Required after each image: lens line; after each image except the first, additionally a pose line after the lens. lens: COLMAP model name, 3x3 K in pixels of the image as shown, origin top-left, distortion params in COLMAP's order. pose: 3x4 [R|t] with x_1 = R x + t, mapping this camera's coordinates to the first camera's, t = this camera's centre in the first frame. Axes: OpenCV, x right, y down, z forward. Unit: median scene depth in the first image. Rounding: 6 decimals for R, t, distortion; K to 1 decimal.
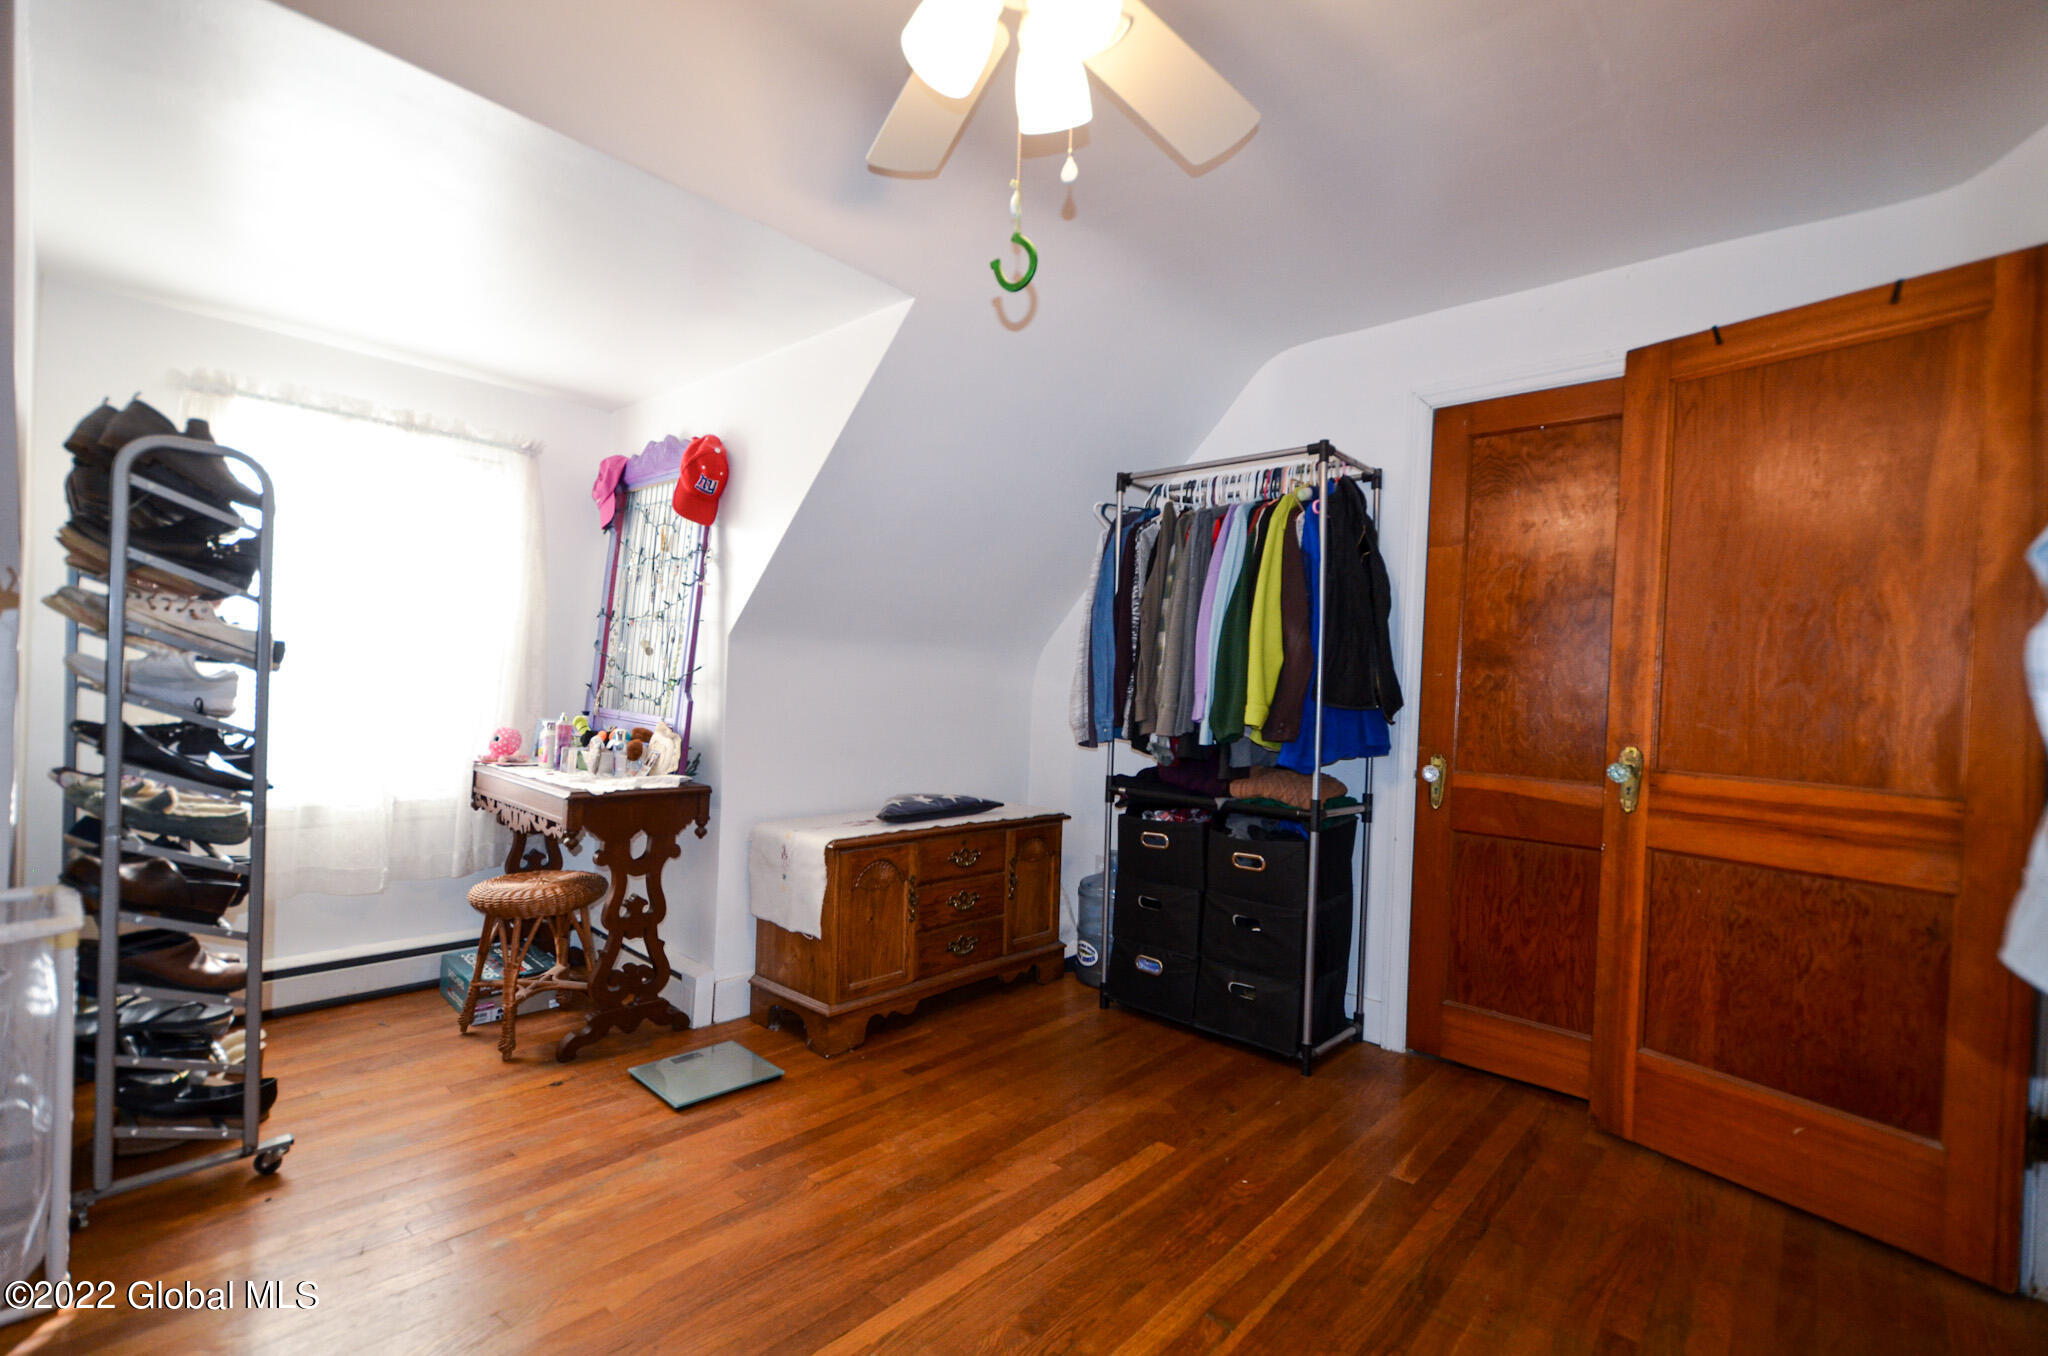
lens RADIAL K [[891.2, 0, 1059.5], [0, 891.2, 708.3], [0, 0, 1]] dist [0.005861, -0.005678]
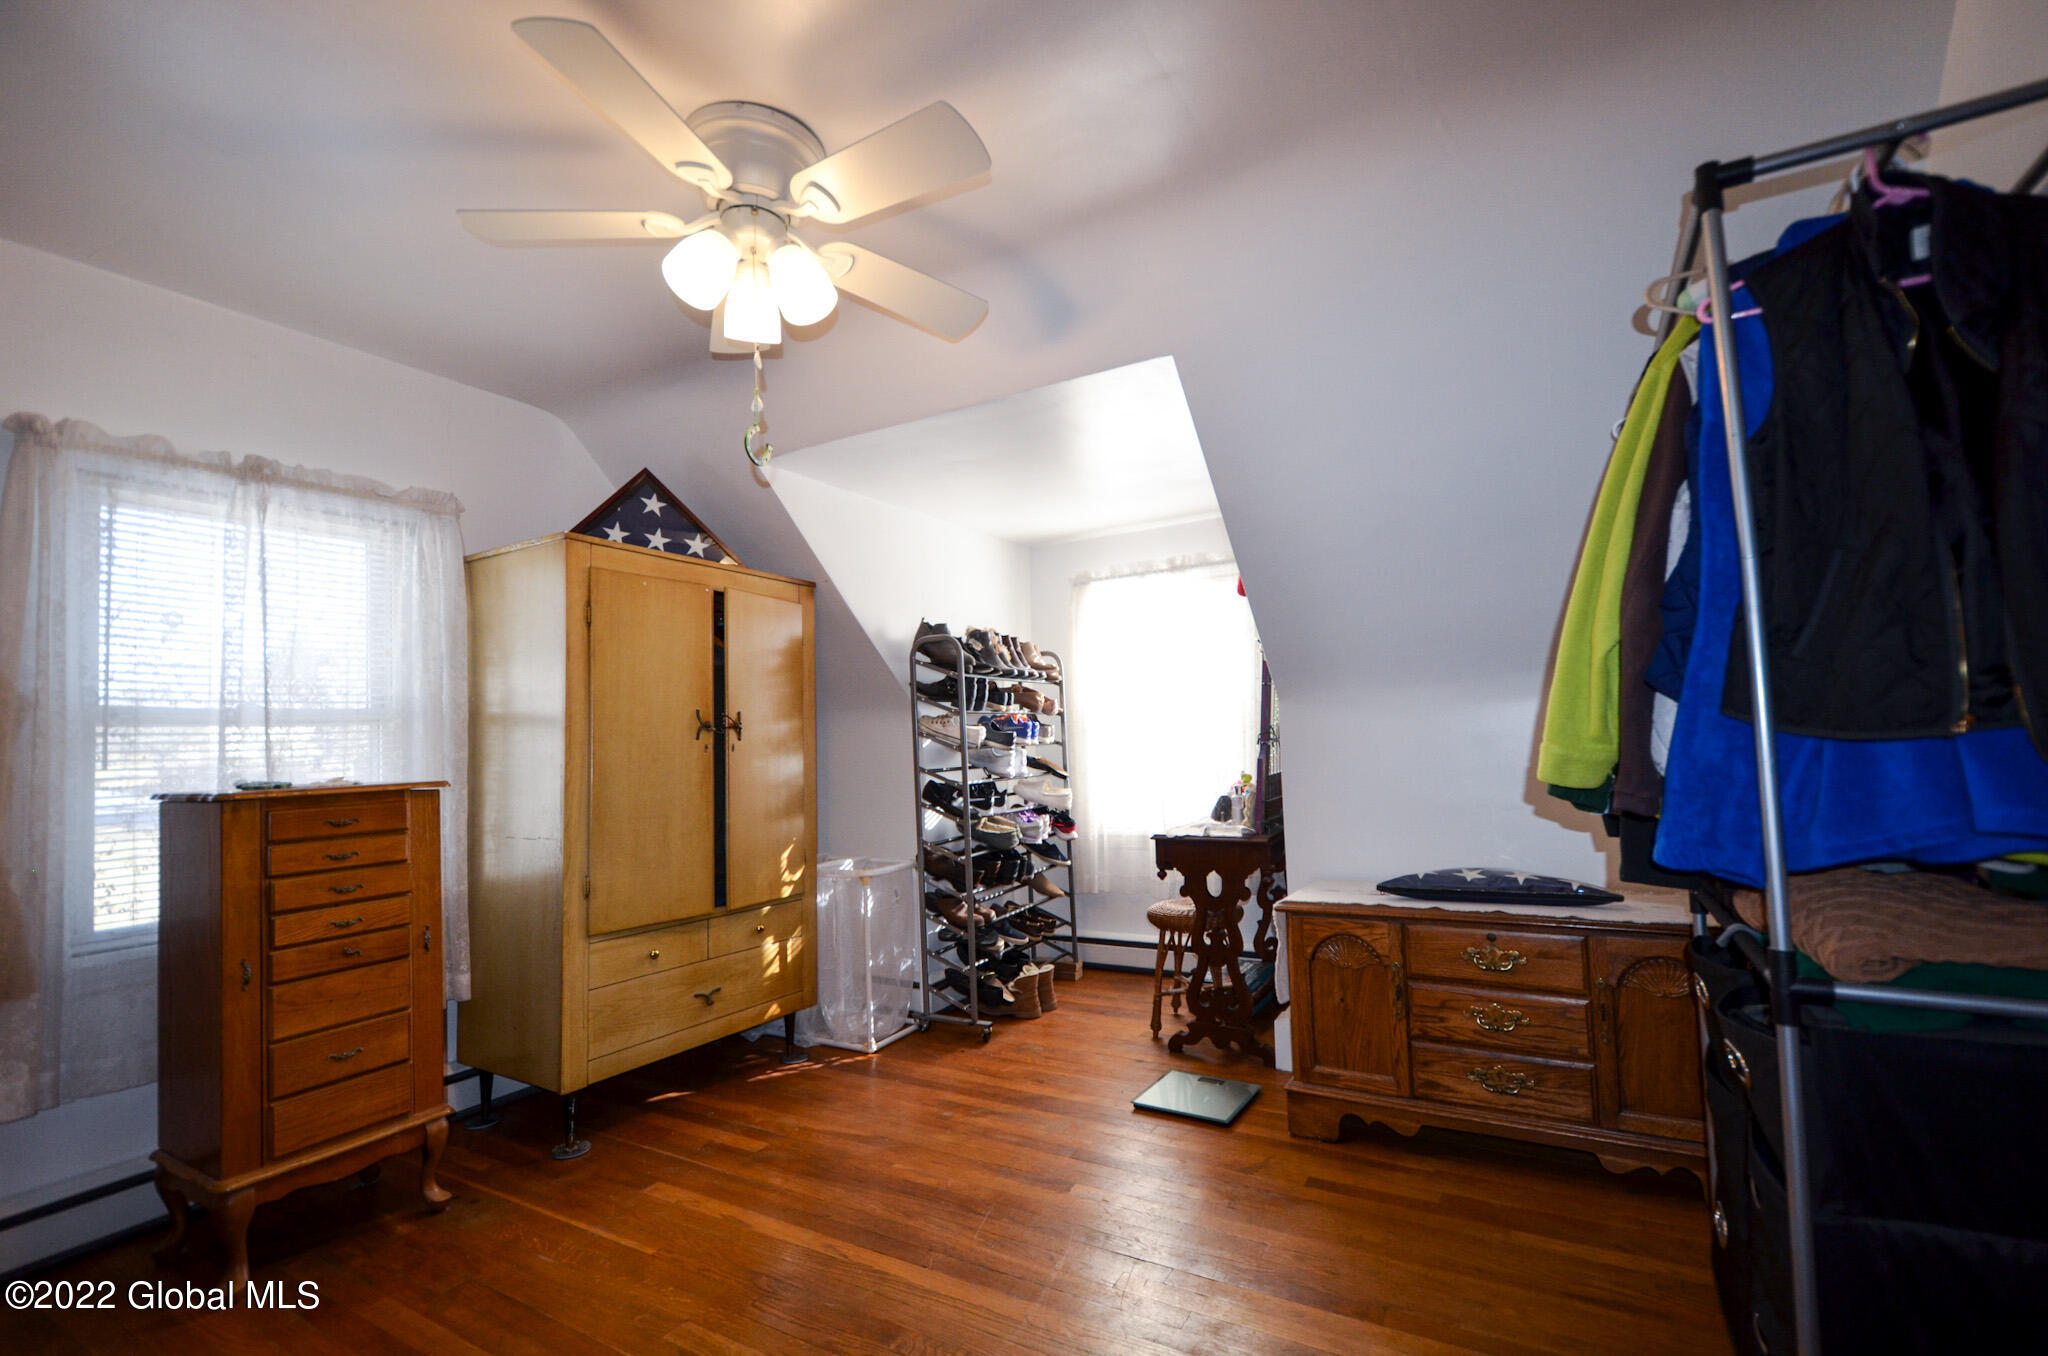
lens RADIAL K [[891.2, 0, 1018.7], [0, 891.2, 681.9], [0, 0, 1]] dist [0.005861, -0.005678]
pose [[0.180744, -0.109405, -0.977426, 0.759080], [0.024947, 0.993984, -0.106645, 0.011393], [0.983214, -0.005108, 0.182386, 0.630607]]
